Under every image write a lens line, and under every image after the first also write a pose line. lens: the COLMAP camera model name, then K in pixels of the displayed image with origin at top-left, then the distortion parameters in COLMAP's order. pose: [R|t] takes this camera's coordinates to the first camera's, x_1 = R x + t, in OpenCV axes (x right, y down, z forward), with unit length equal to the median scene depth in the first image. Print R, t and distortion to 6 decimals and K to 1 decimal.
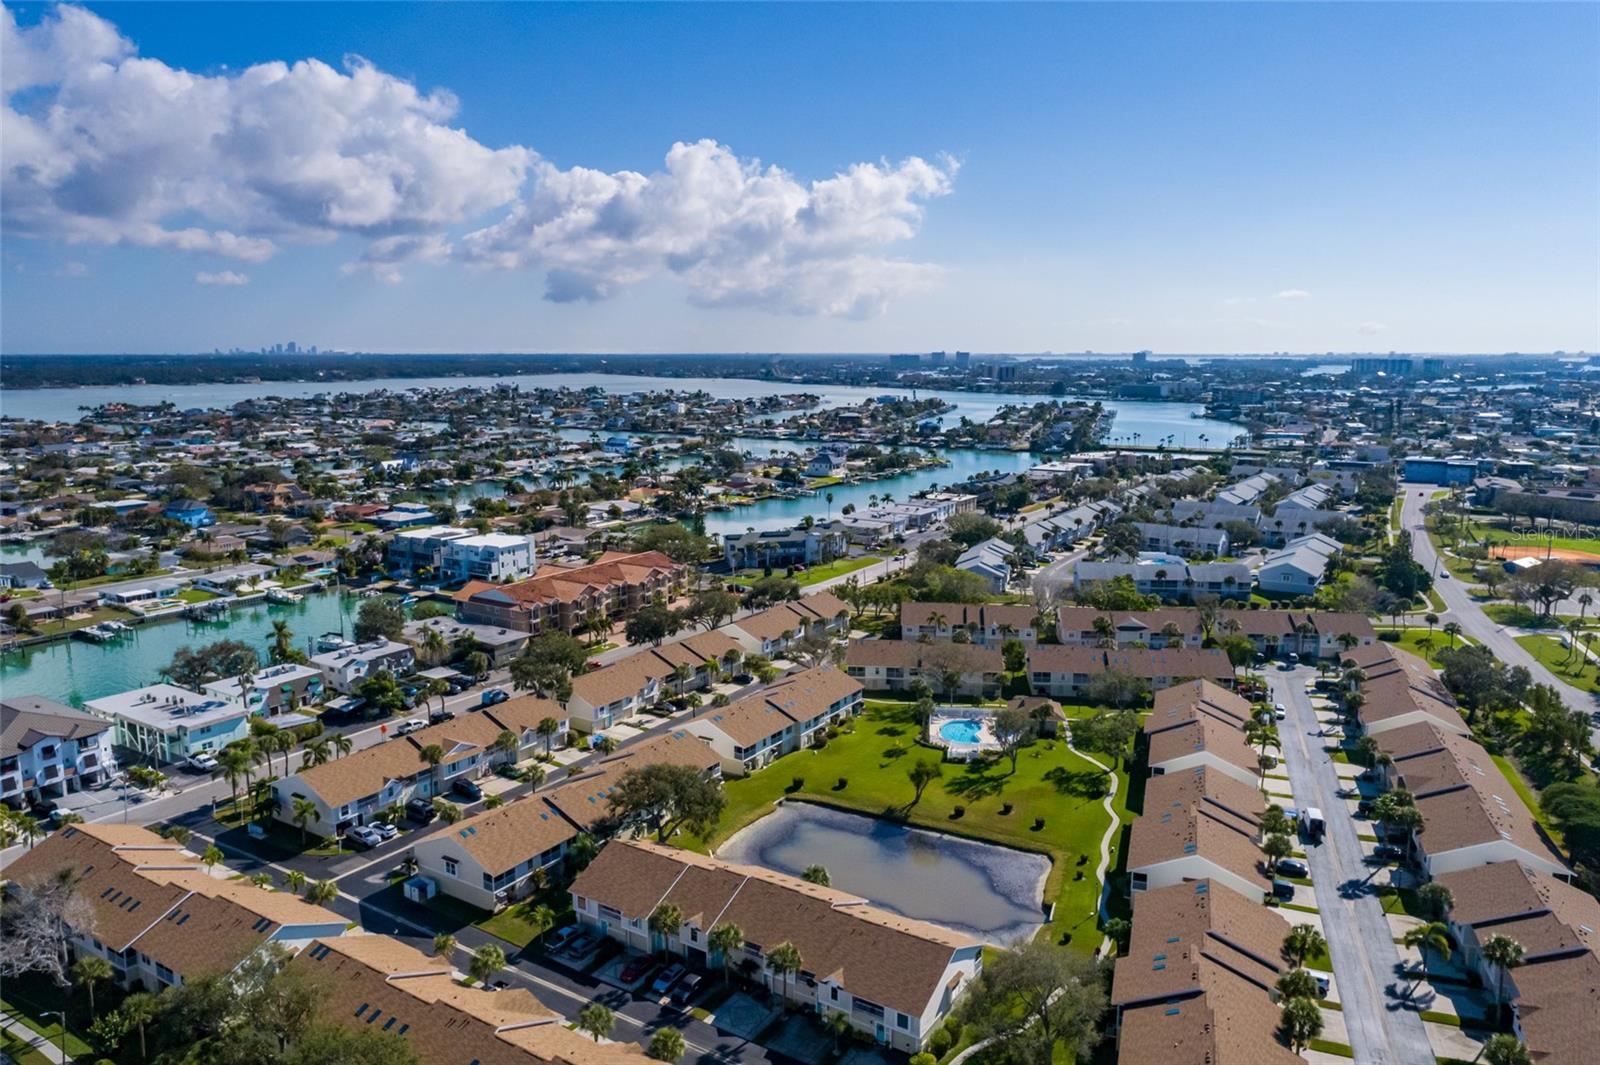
lens RADIAL K [[1097.0, 0, 800.0], [0, 1097.0, 532.5], [0, 0, 1]] dist [0.000284, 0.009089]
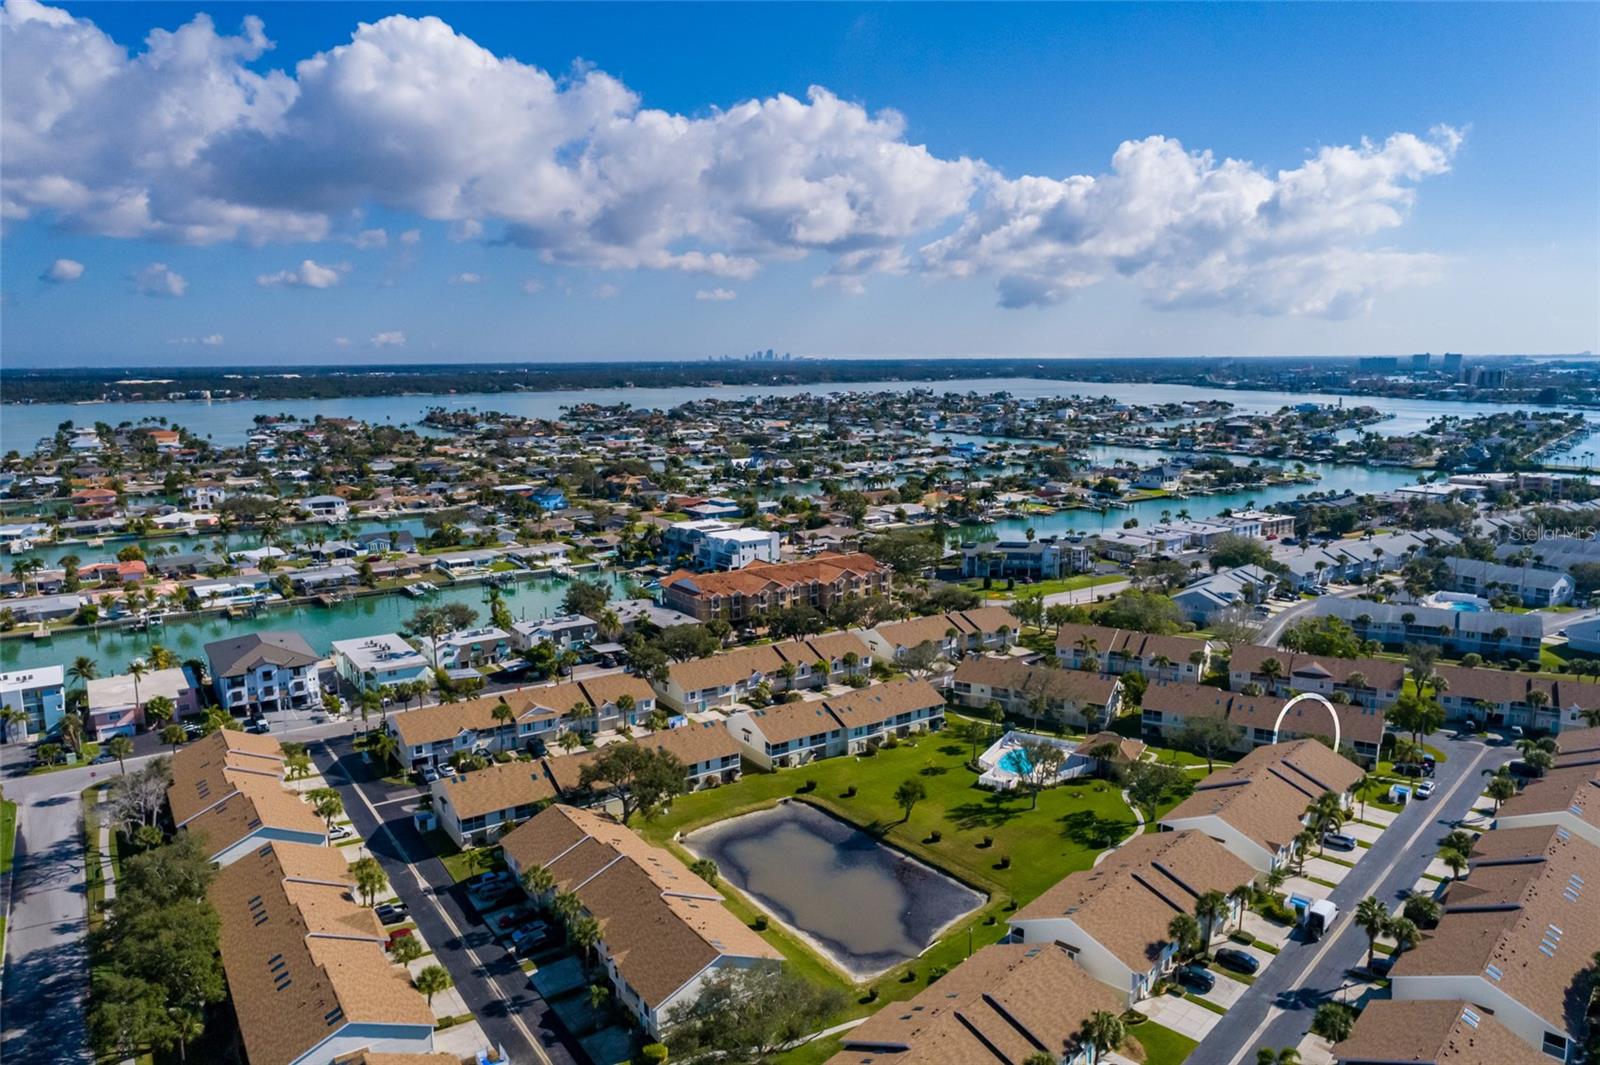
lens RADIAL K [[1085.8, 0, 800.0], [0, 1085.8, 532.5], [0, 0, 1]] dist [0.003448, 0.007540]
pose [[0.919318, 0.055908, -0.389524, 0.113746], [-0.056948, 0.998338, 0.008888, -0.004637], [0.389374, 0.014012, 0.920973, 0.018607]]
